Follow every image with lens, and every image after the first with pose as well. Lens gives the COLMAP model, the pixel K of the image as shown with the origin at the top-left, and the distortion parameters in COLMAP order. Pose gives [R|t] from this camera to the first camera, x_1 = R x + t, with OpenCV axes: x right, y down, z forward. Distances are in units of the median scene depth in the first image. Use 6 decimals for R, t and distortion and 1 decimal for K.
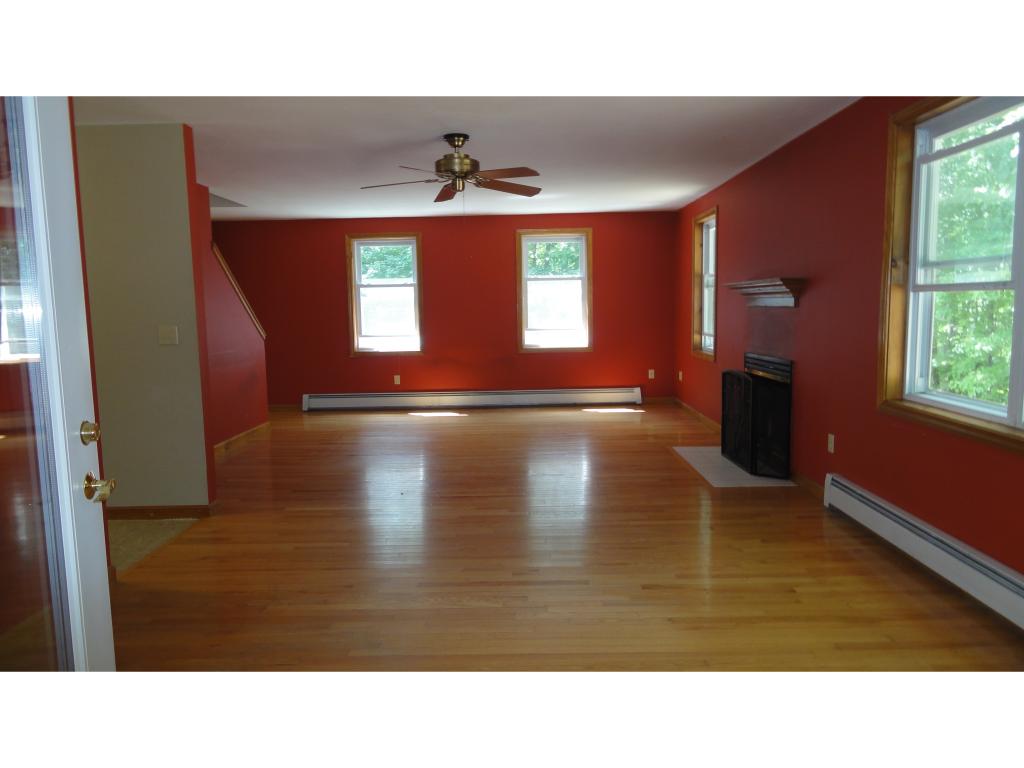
lens RADIAL K [[696.7, 0, 513.2], [0, 696.7, 384.7], [0, 0, 1]] dist [0.001287, 0.001697]
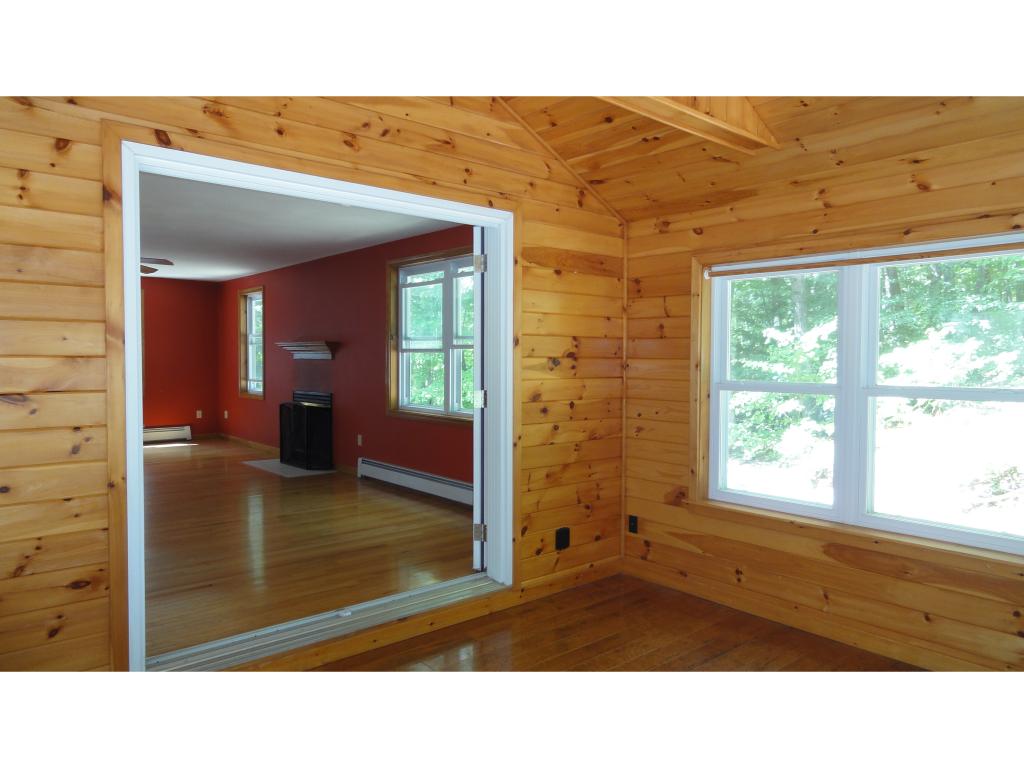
lens RADIAL K [[696.7, 0, 513.9], [0, 696.7, 382.4], [0, 0, 1]] dist [0.001287, 0.001697]
pose [[0.750976, -0.000627, 0.660329, -0.268921], [0.055760, 0.996488, -0.062468, 0.050675], [-0.657971, 0.083732, 0.748374, -0.370522]]
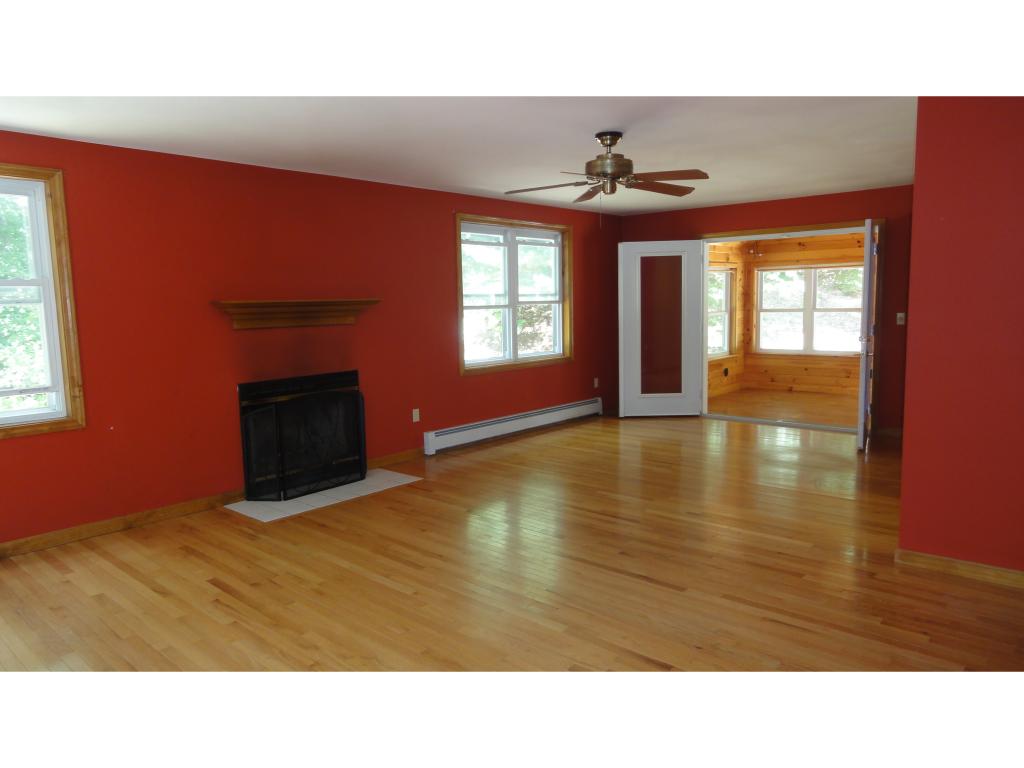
lens RADIAL K [[696.7, 0, 511.7], [0, 696.7, 381.8], [0, 0, 1]] dist [0.001287, 0.001697]
pose [[-0.748090, -0.050587, 0.661667, -0.459034], [0.106569, 0.974990, 0.195030, -0.173705], [-0.654985, 0.216413, -0.723989, 1.353675]]
